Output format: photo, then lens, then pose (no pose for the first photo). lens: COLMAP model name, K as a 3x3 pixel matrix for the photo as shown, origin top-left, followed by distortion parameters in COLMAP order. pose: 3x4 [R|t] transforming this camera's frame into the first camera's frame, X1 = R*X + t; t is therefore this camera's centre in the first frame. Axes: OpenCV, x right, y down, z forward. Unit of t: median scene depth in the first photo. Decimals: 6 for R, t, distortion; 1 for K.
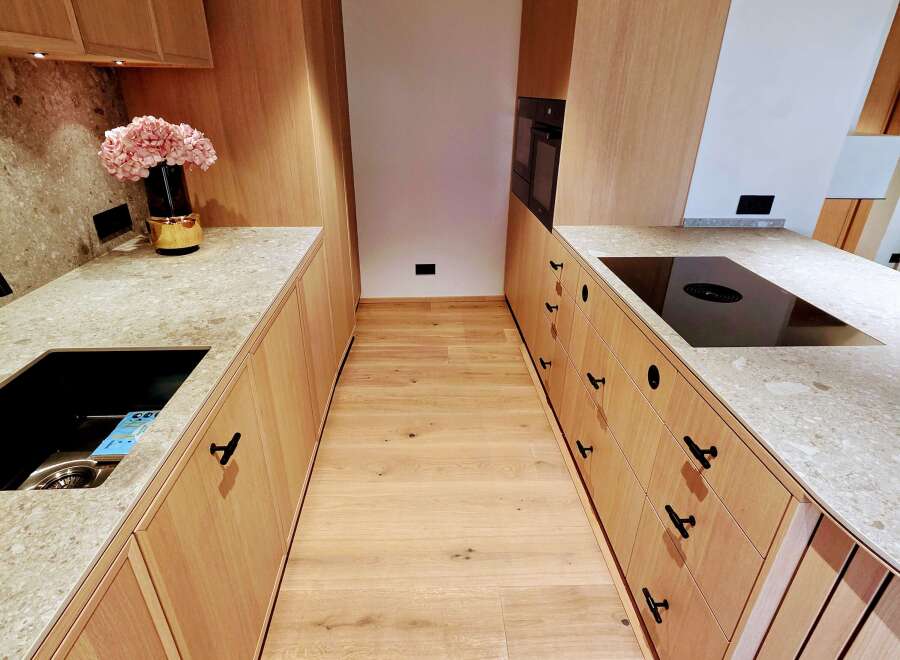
lens RADIAL K [[491.3, 0, 445.7], [0, 491.3, 327.8], [0, 0, 1]] dist [0.005674, -0.003706]
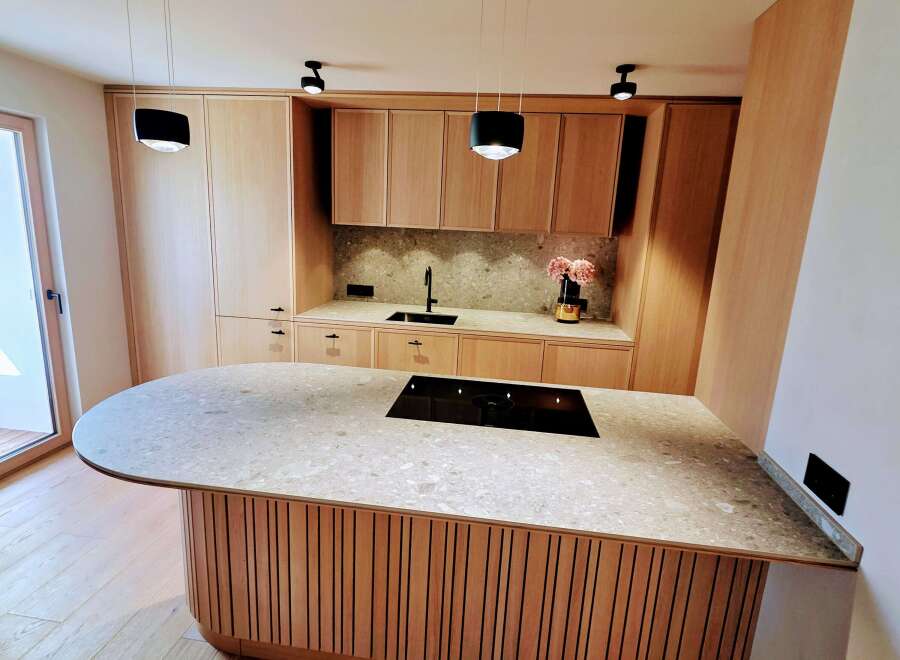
lens RADIAL K [[491.3, 0, 447.6], [0, 491.3, 331.6], [0, 0, 1]] dist [0.005674, -0.003706]
pose [[-0.173664, 0.192764, -0.965755, 1.740981], [-0.471655, 0.844590, 0.253394, -0.487483], [0.864513, 0.499509, -0.055757, 0.894635]]
